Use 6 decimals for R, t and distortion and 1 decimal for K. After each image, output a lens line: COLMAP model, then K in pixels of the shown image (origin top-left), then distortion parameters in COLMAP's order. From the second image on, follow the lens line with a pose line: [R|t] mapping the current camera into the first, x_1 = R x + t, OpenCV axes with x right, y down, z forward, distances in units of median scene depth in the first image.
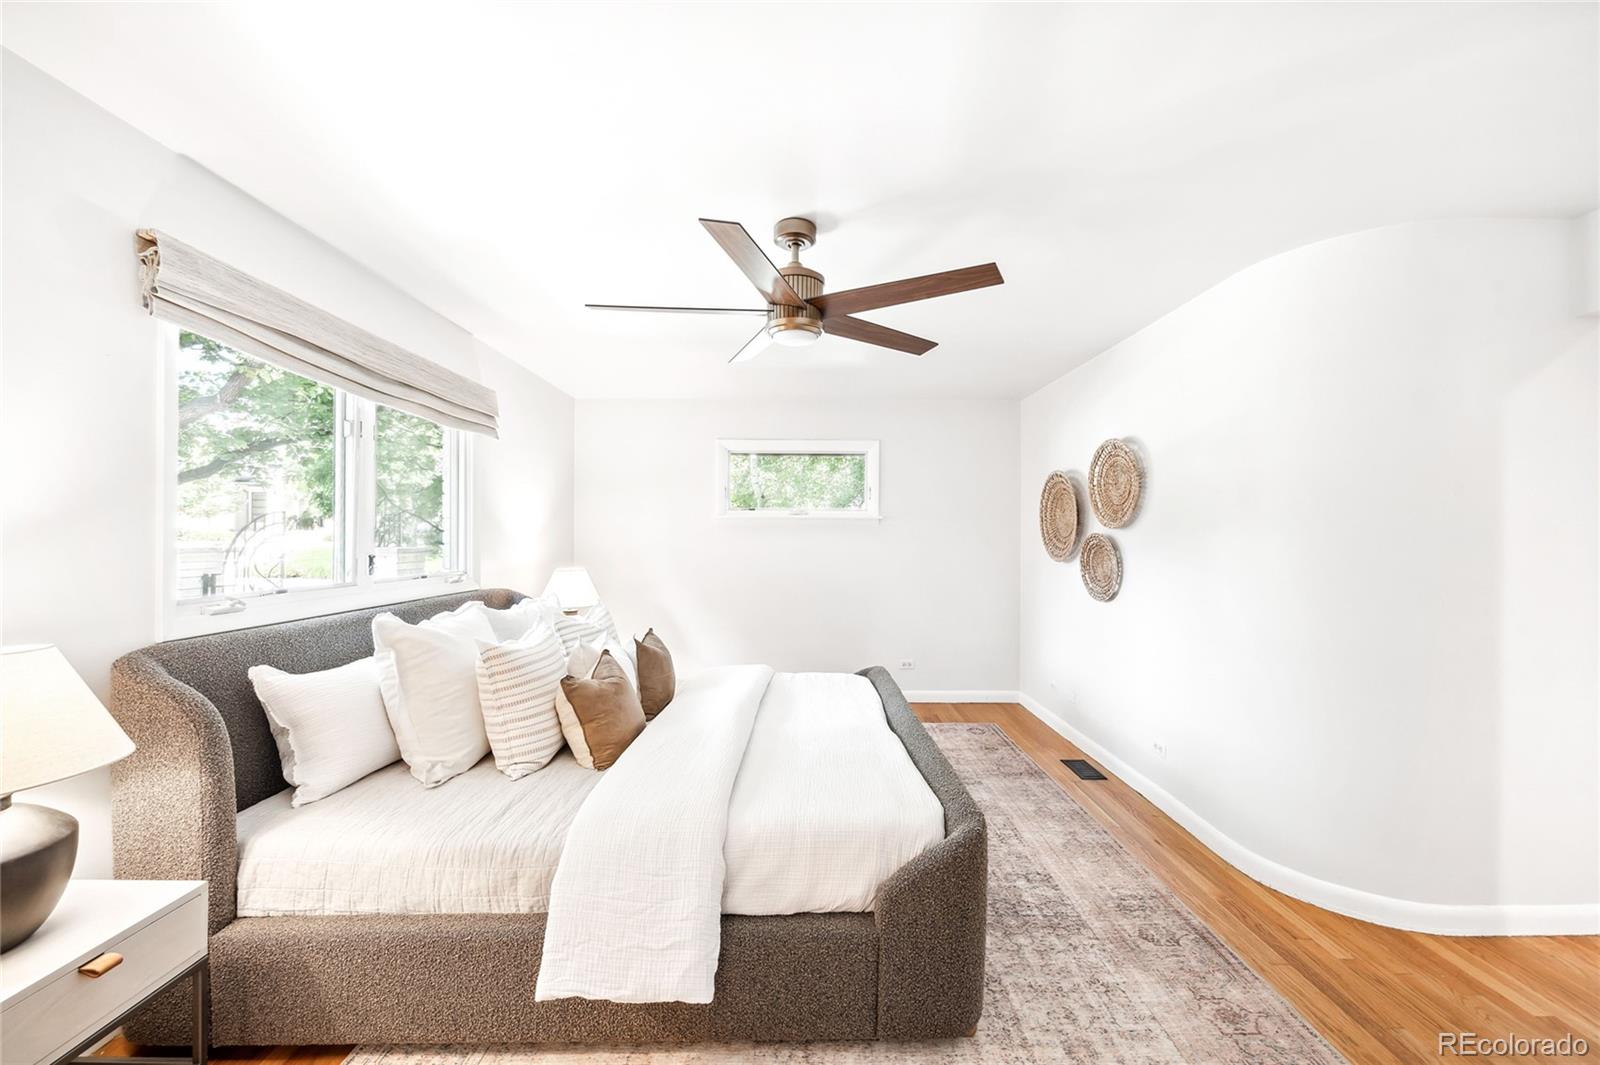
lens RADIAL K [[639.4, 0, 800.0], [0, 639.4, 532.5], [0, 0, 1]] dist [-0.001584, 0.000197]
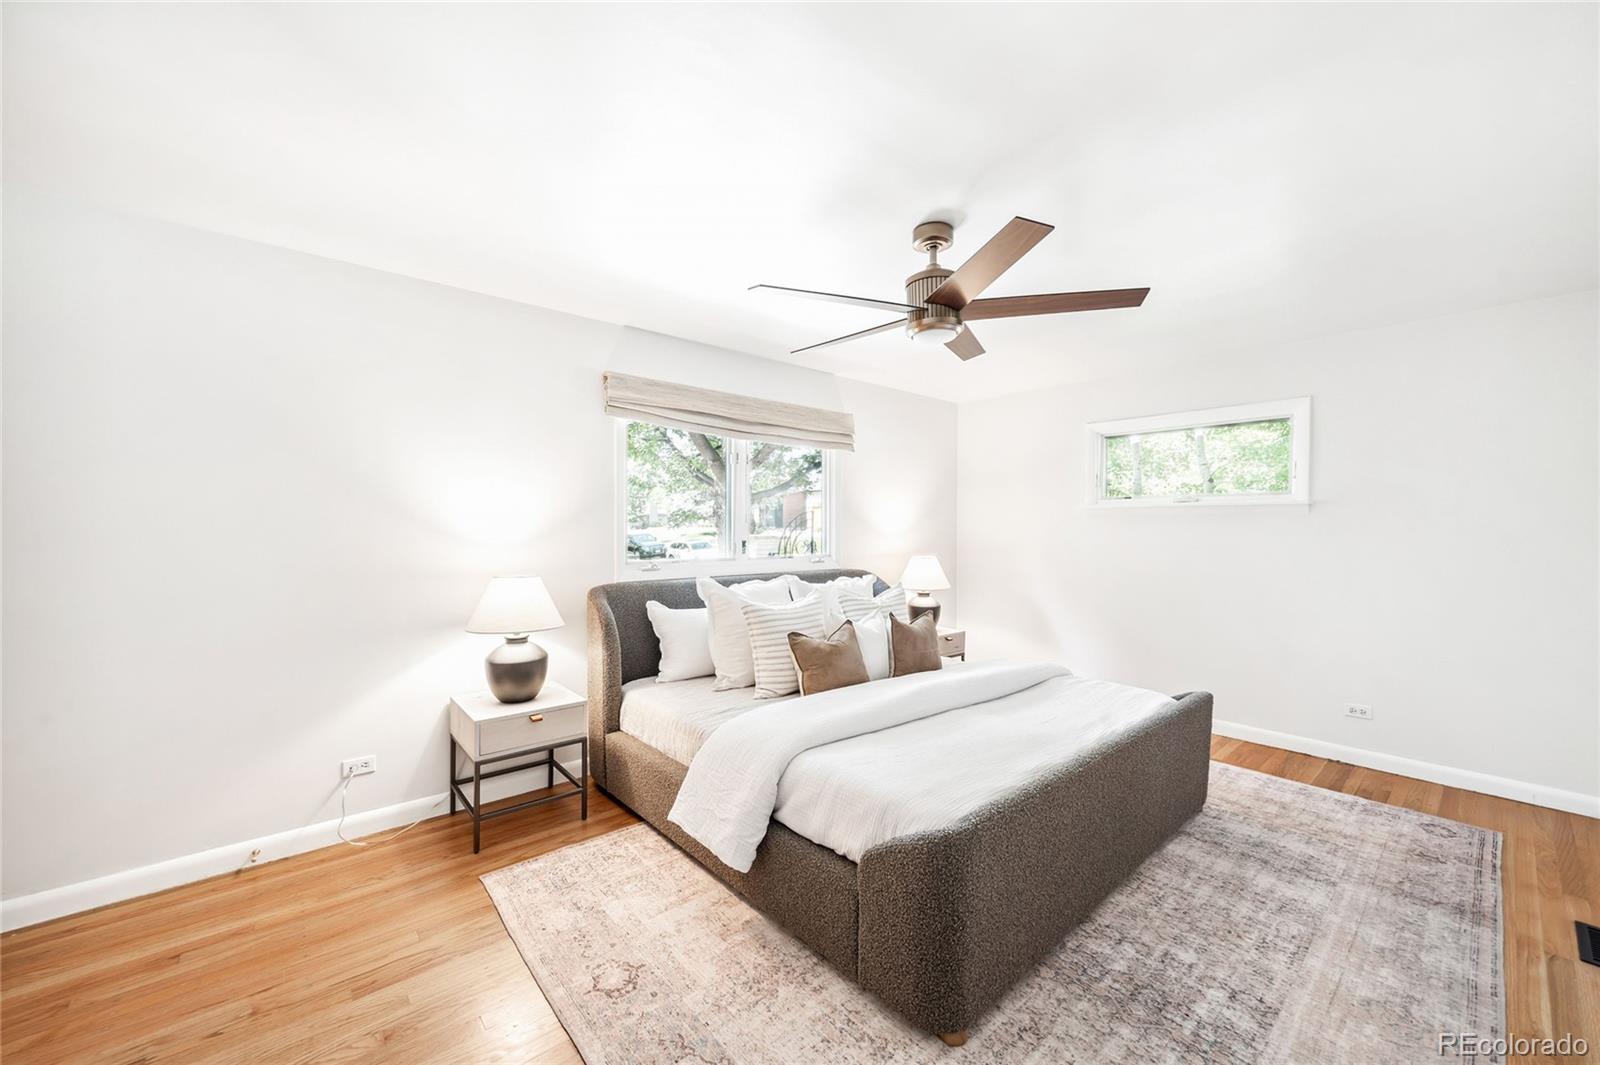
lens RADIAL K [[639.4, 0, 800.0], [0, 639.4, 532.5], [0, 0, 1]] dist [-0.001584, 0.000197]
pose [[0.624349, 0.003728, -0.781137, 0.677274], [0.003794, 0.999962, 0.007805, 0.005377], [0.781137, -0.007837, 0.624311, 0.177292]]
